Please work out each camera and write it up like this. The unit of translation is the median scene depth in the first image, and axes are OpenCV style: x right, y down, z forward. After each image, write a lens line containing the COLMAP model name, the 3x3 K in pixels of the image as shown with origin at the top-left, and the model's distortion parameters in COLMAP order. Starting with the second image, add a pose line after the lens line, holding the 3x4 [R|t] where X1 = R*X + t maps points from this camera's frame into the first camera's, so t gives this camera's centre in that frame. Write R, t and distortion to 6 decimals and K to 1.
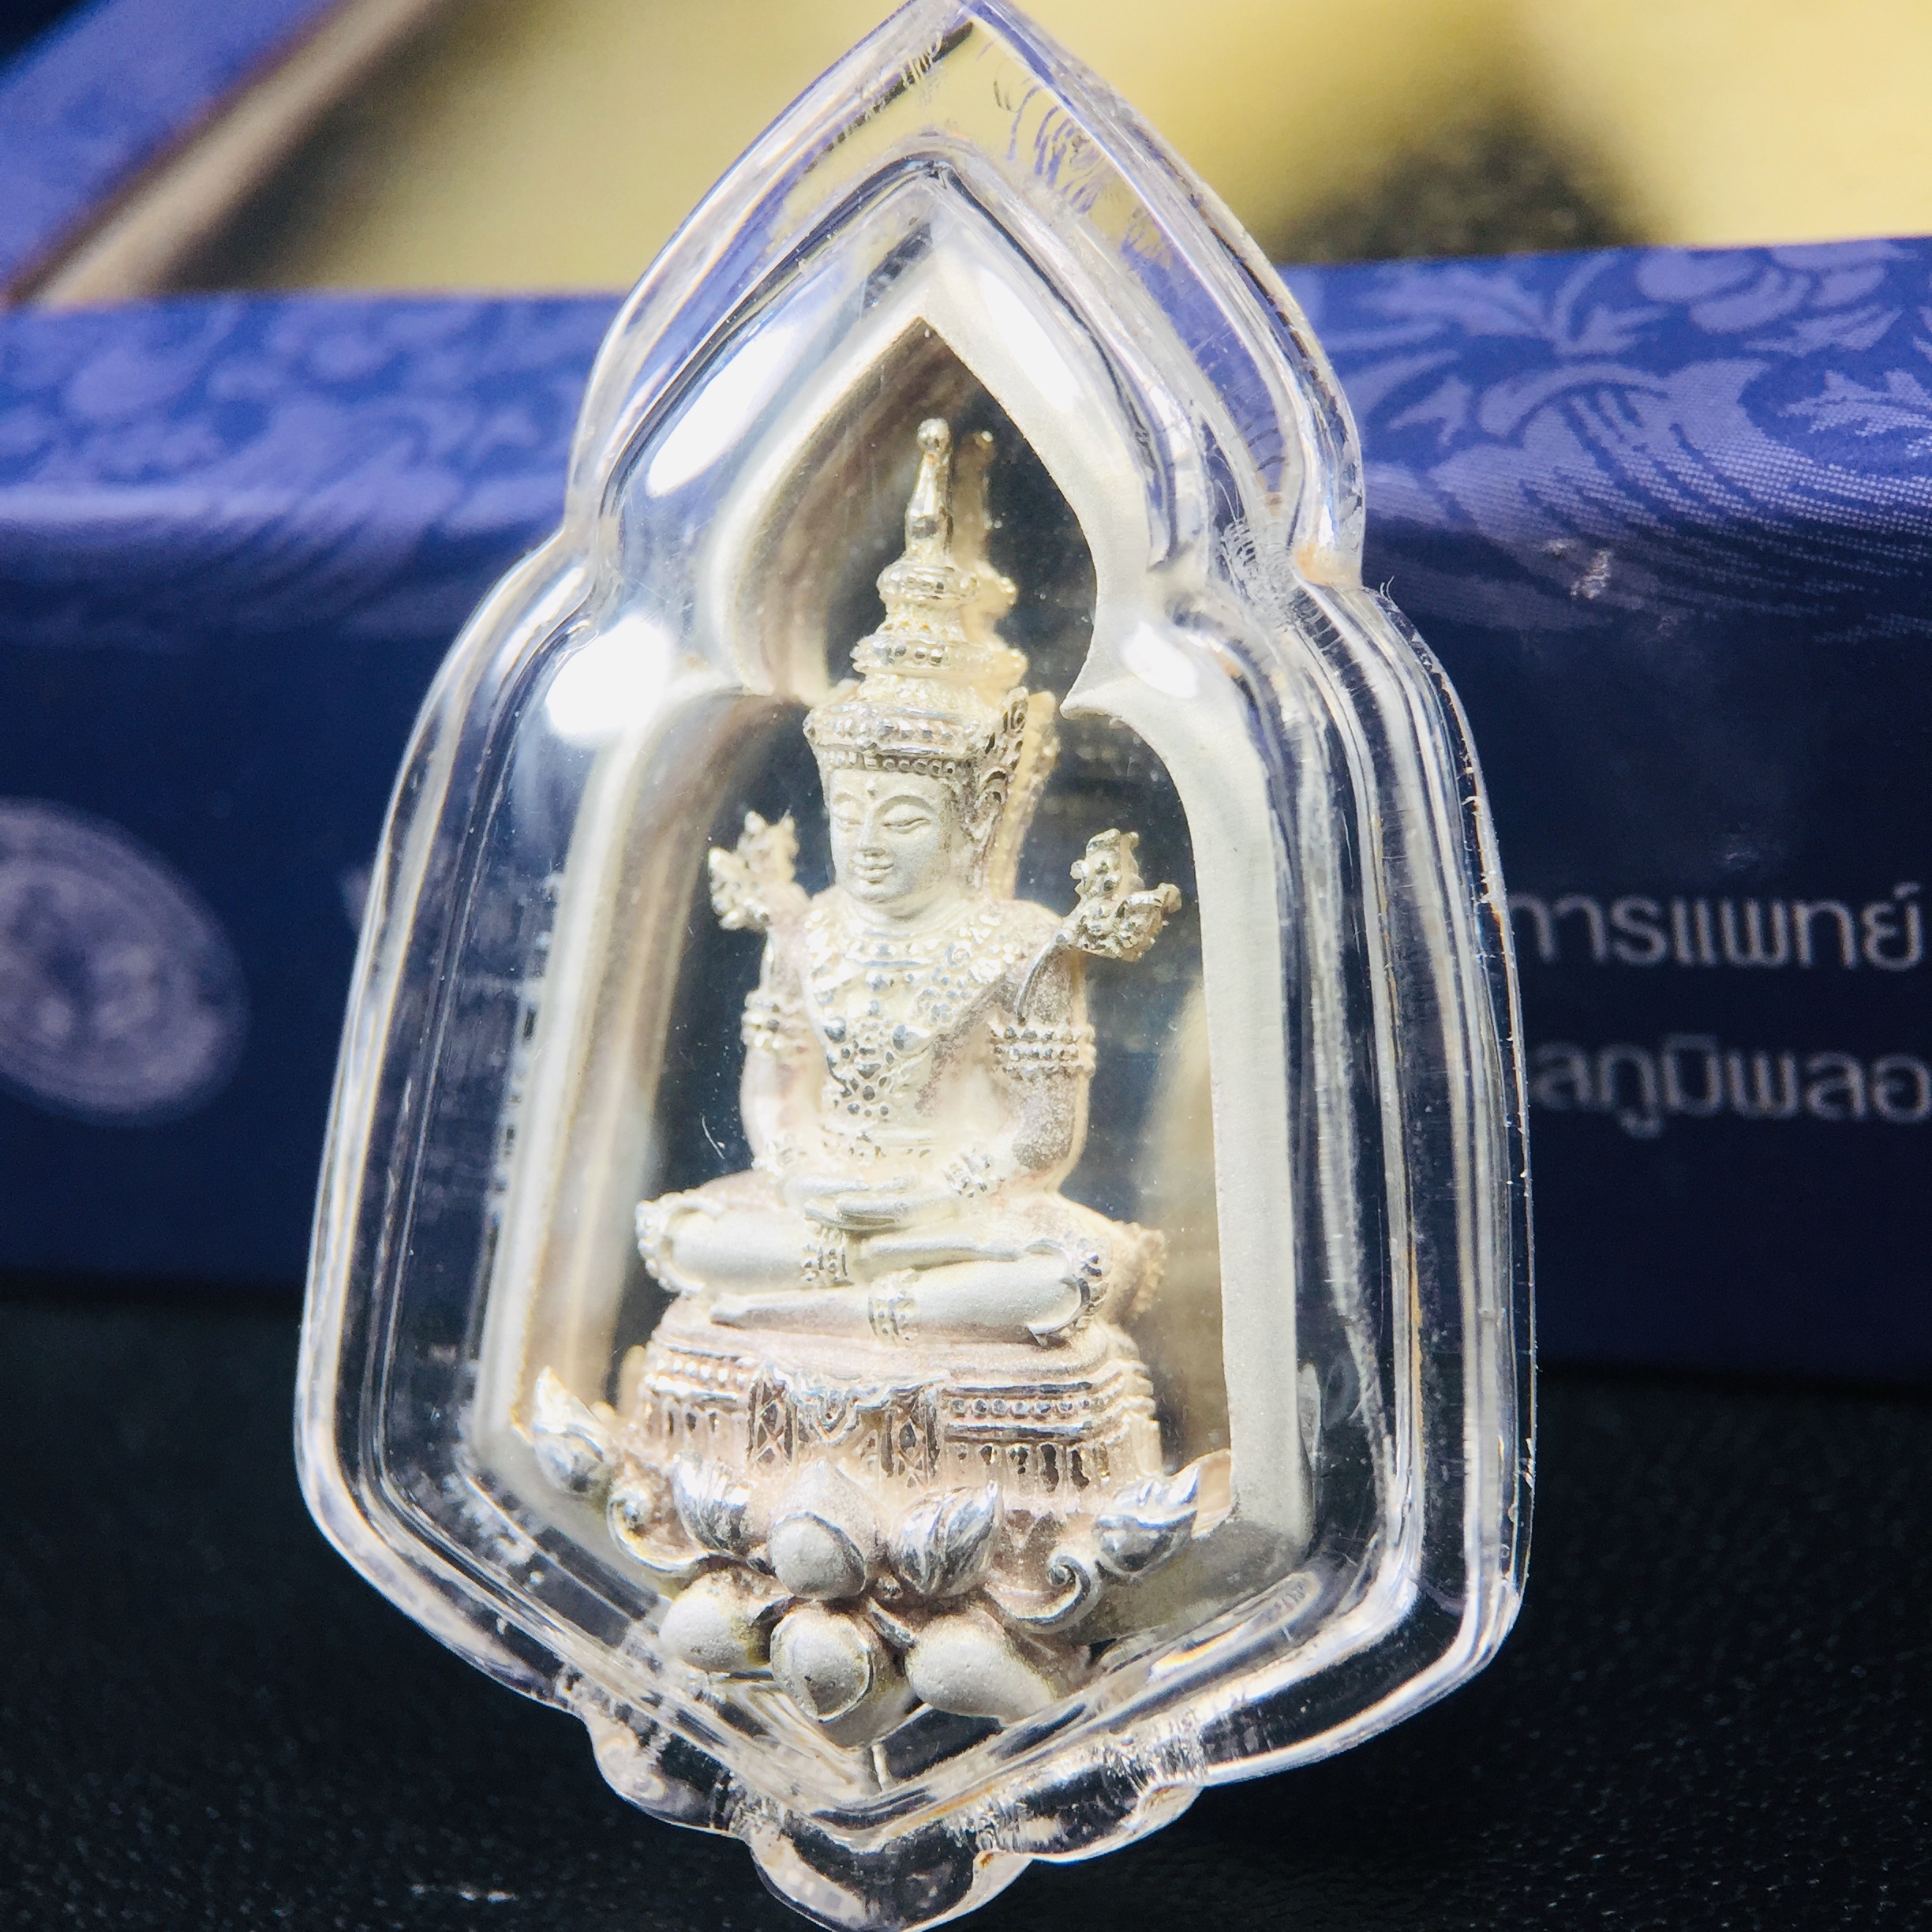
lens RADIAL K [[5079.9, 0, 914.3], [0, 5079.9, 975.2], [0, 0, 1]] dist [0.743498, 0.000000]
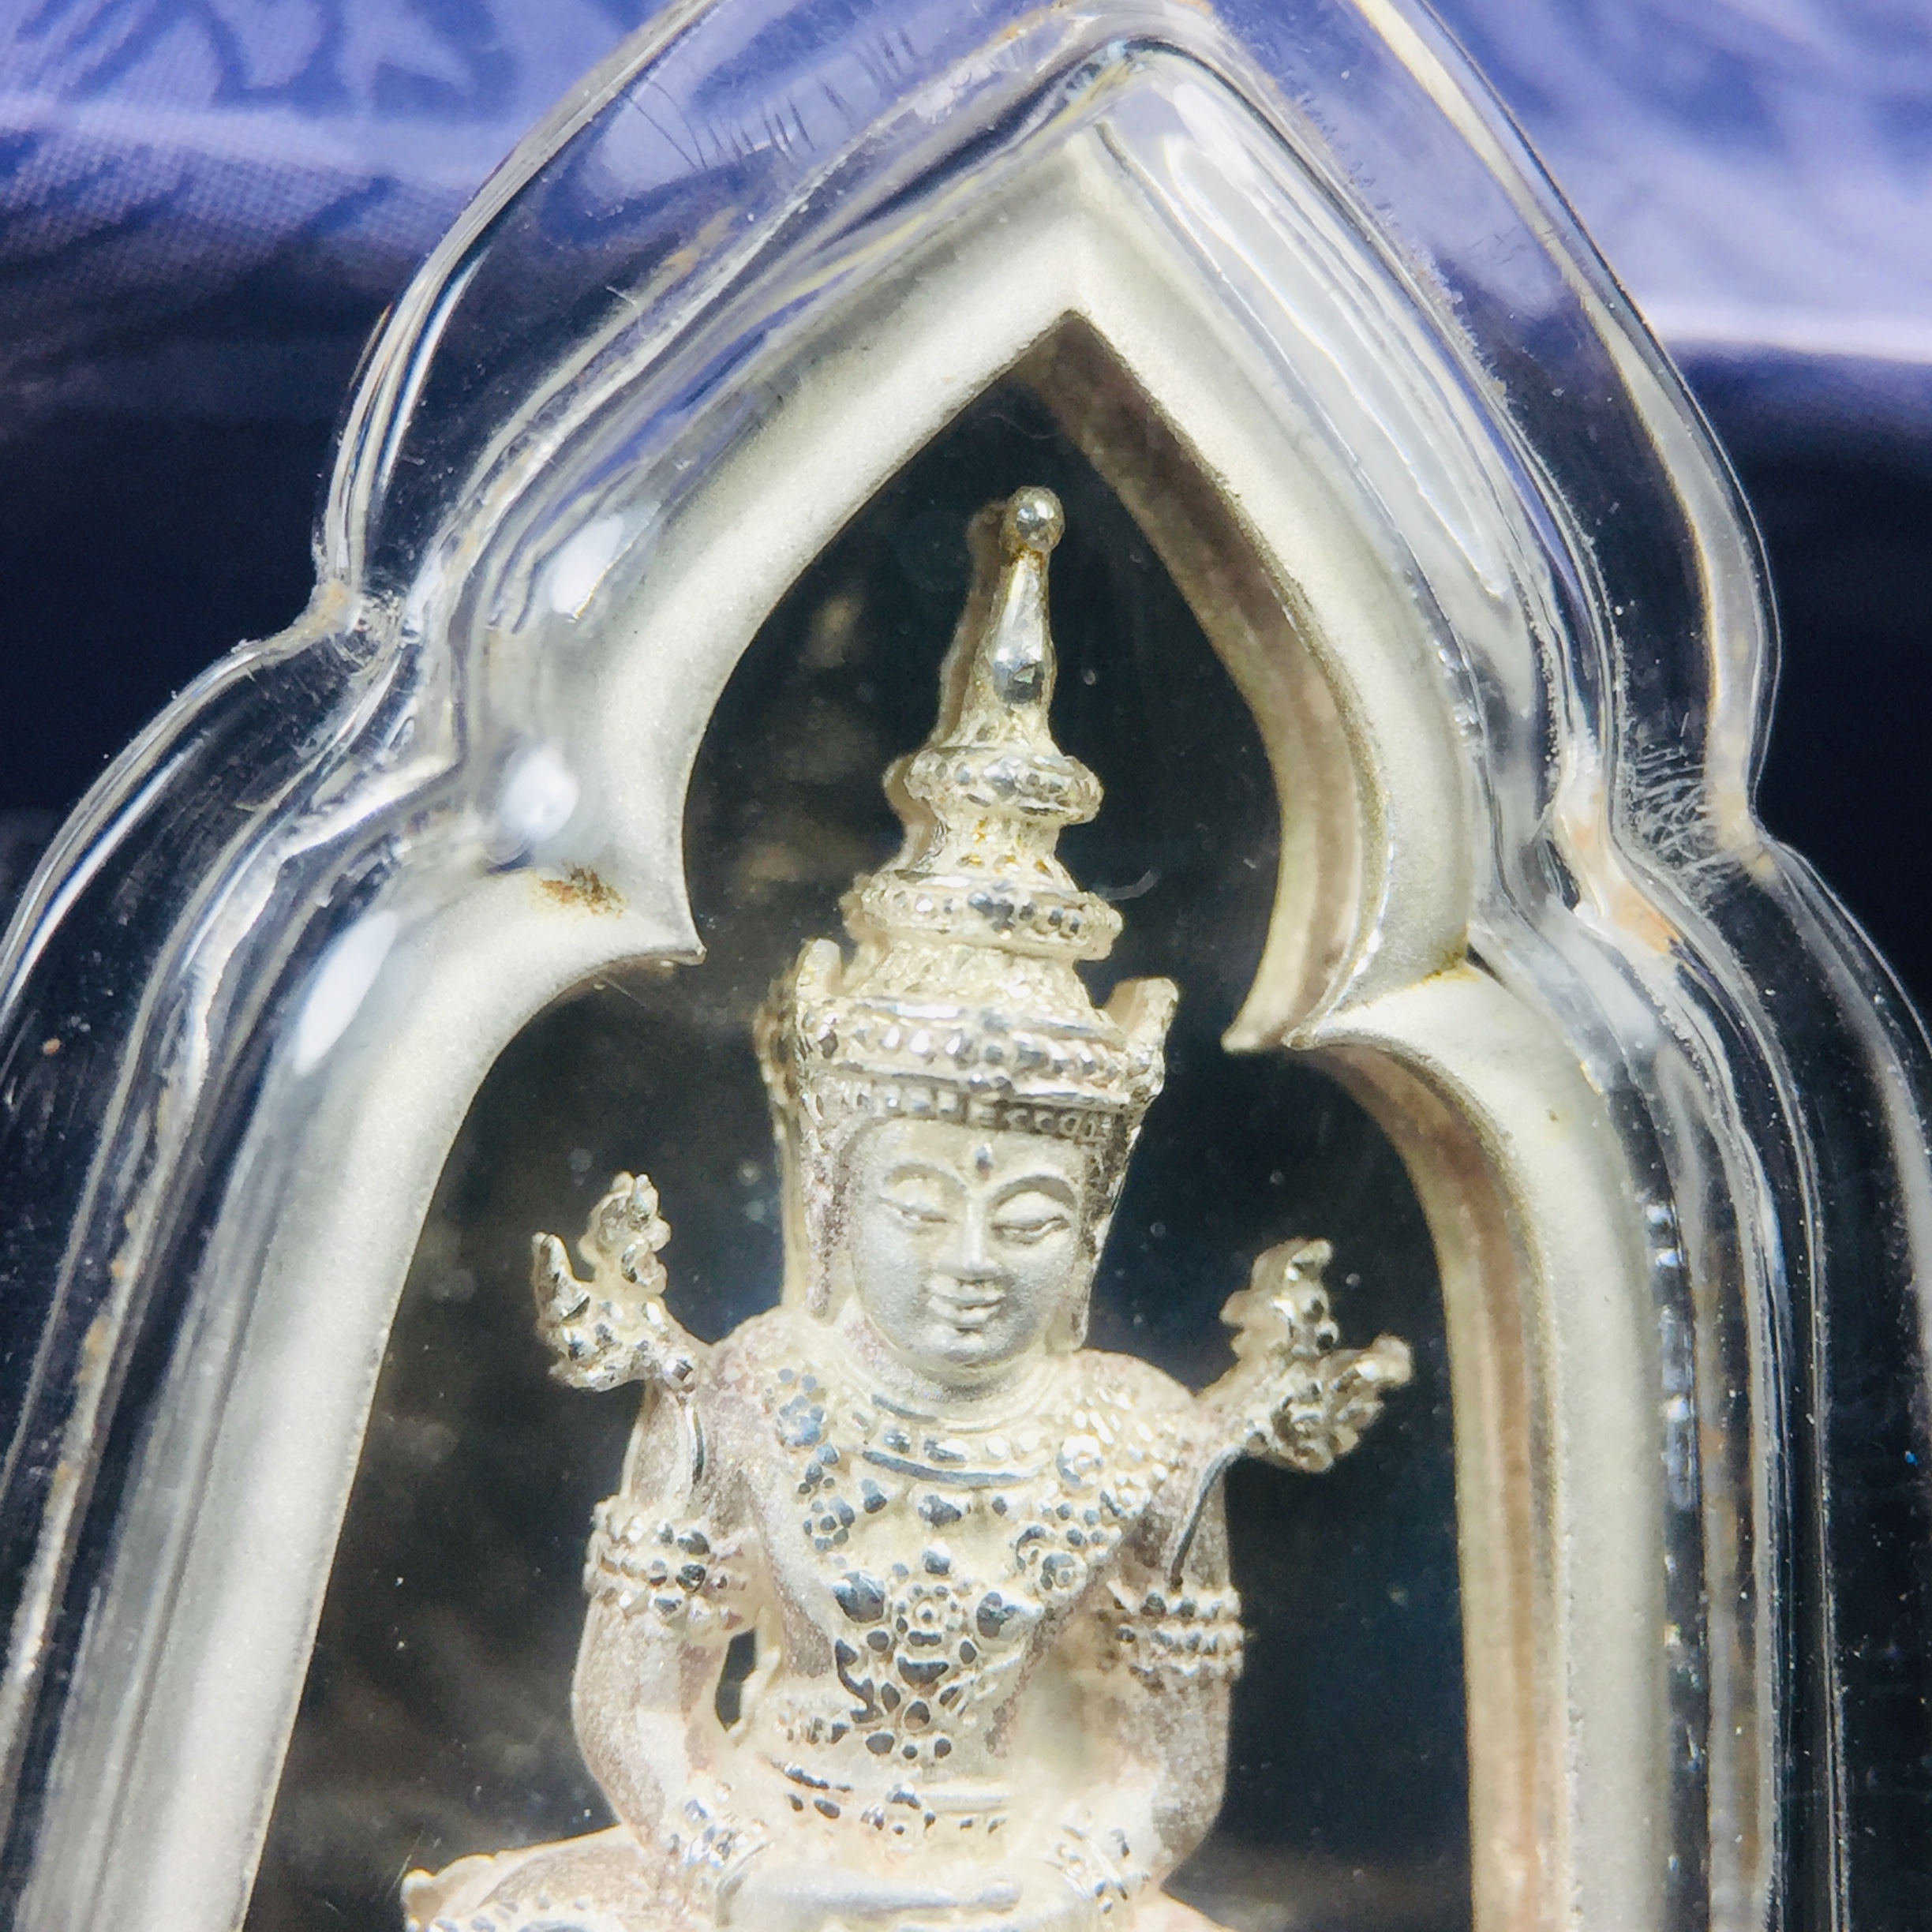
lens RADIAL K [[7501.5, 0, 954.9], [0, 7501.5, 945.2], [0, 0, 1]] dist [0.740136, 0.000000]
pose [[0.857625, 0.038379, 0.512842, -0.424281], [-0.047018, 0.998887, 0.003876, -0.062618], [-0.512123, -0.027437, 0.858474, 0.307077]]
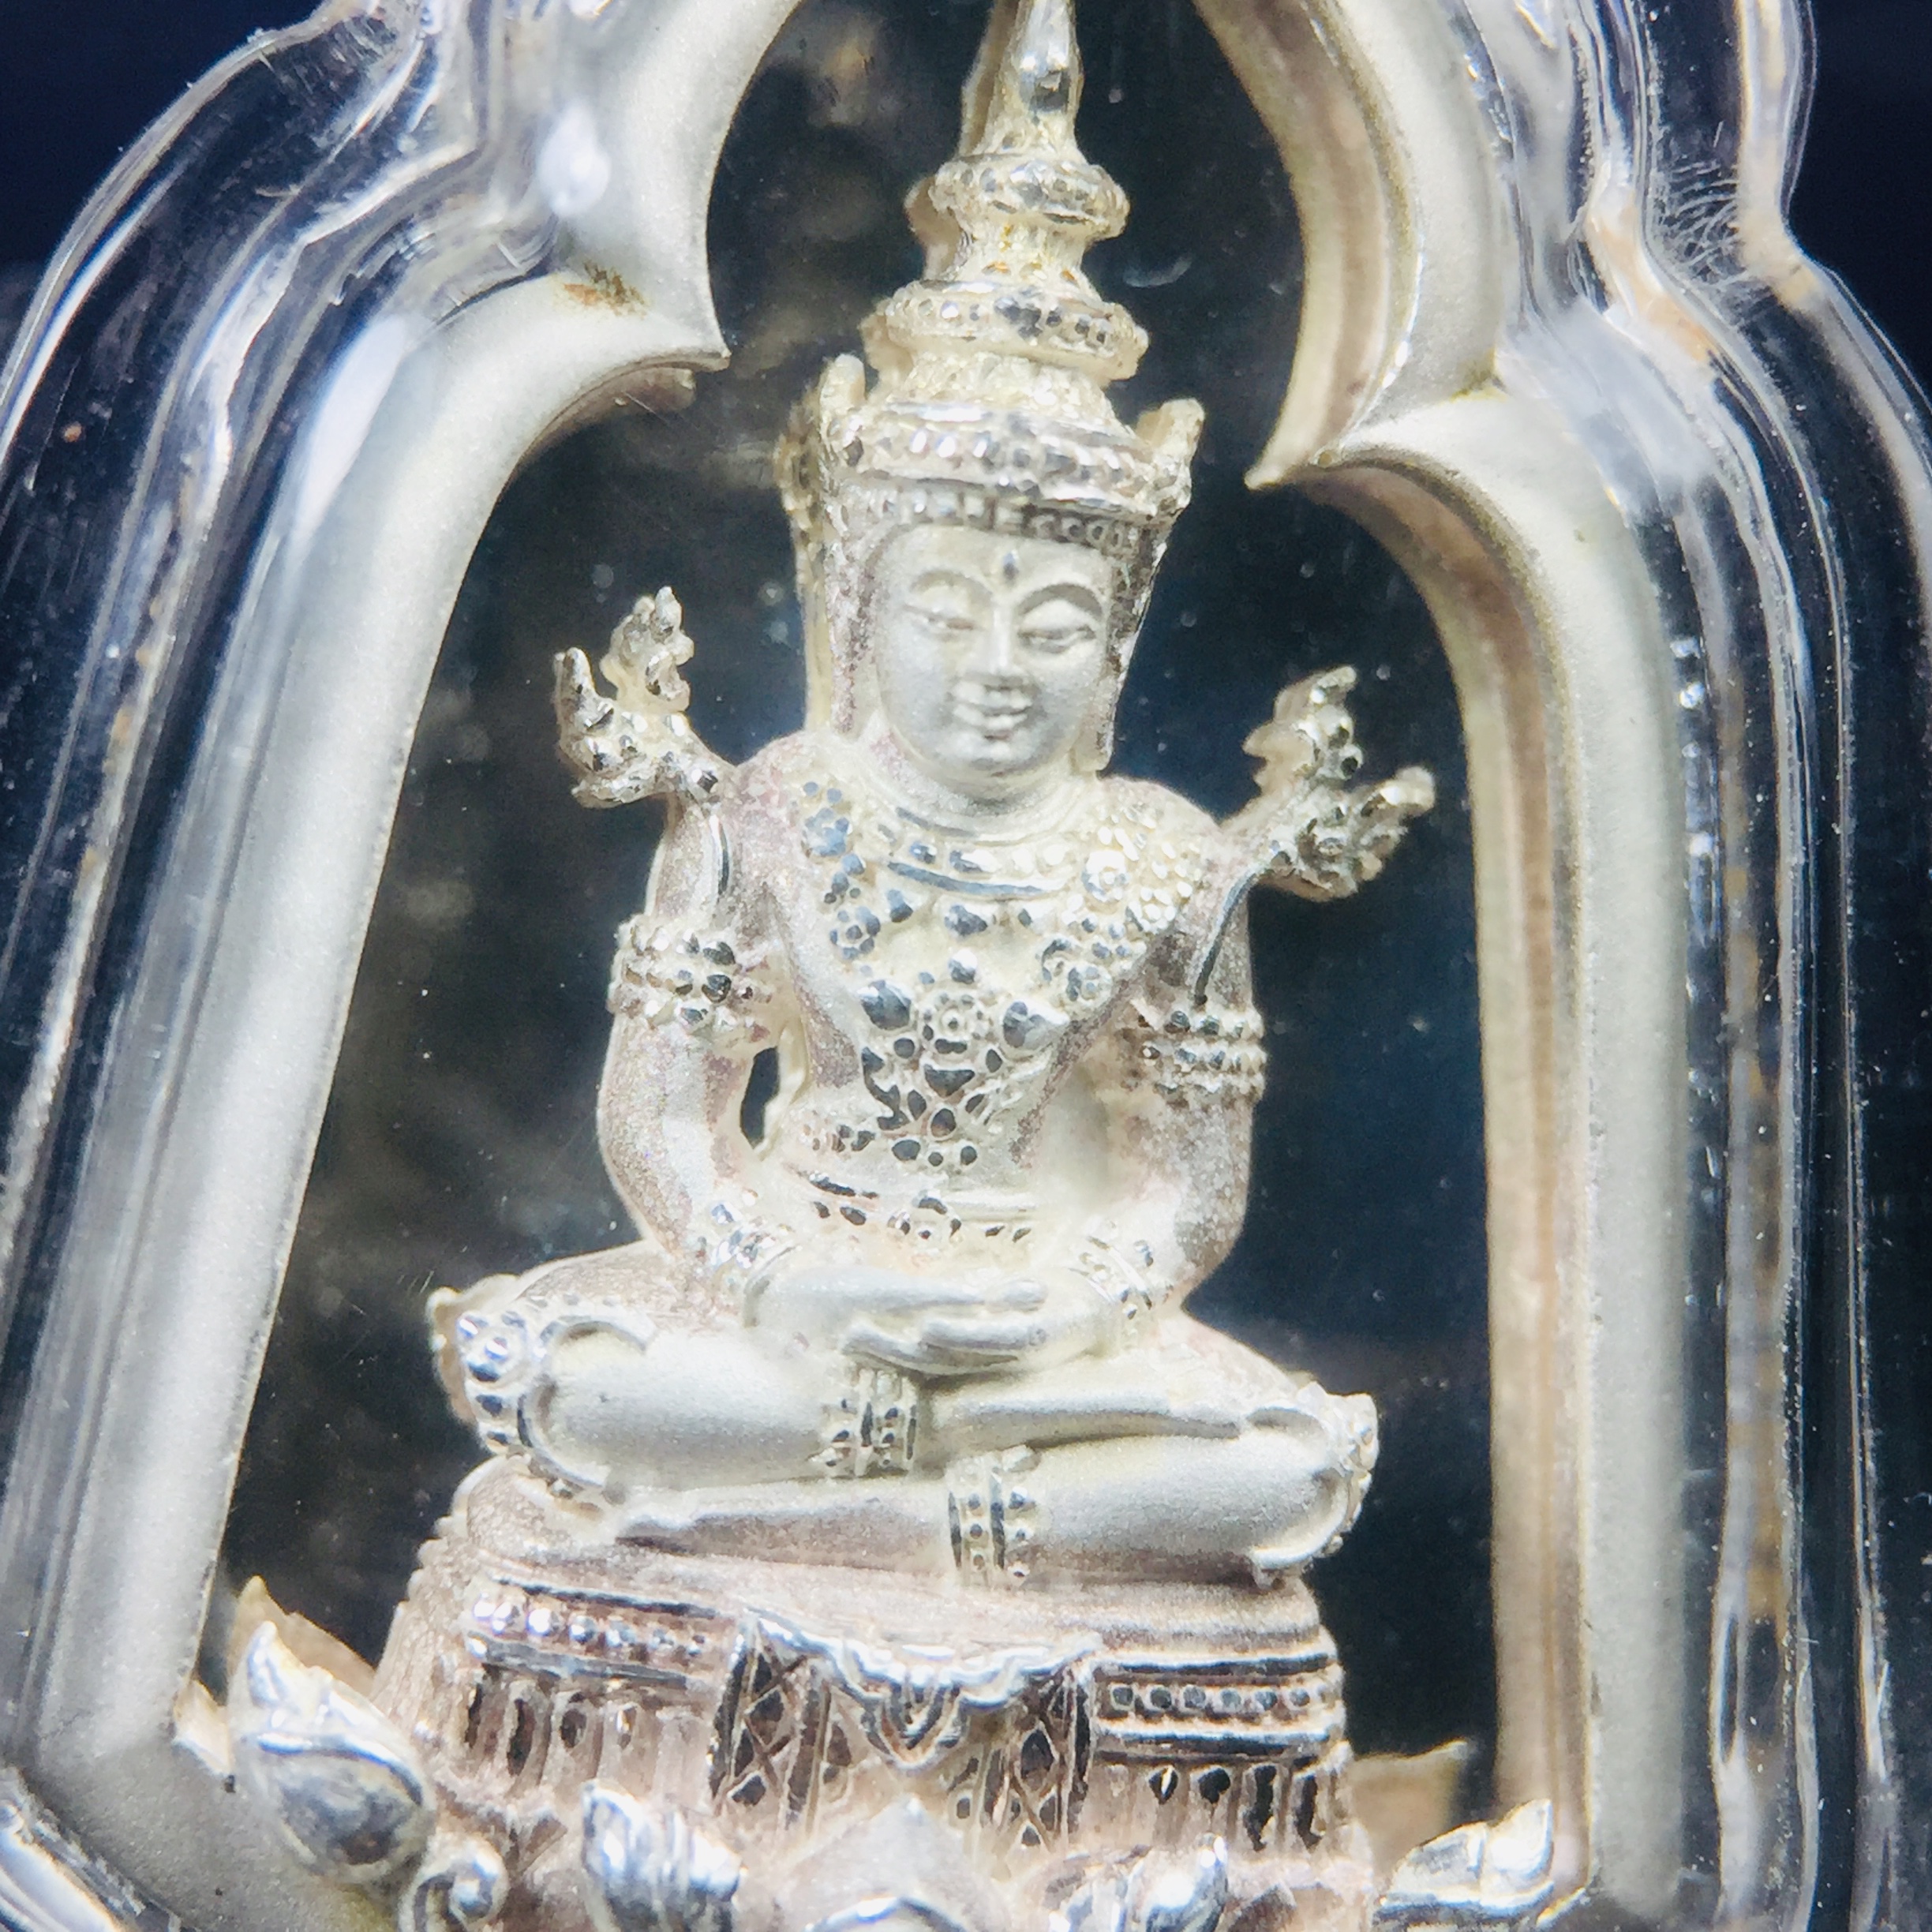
lens RADIAL K [[7501.5, 0, 957.9], [0, 7501.5, 987.0], [0, 0, 1]] dist [0.740136, 0.000000]
pose [[0.851877, 0.036738, 0.522452, -0.429922], [-0.047783, 0.998828, 0.007677, 0.002373], [-0.521558, -0.031504, 0.852634, 0.313902]]
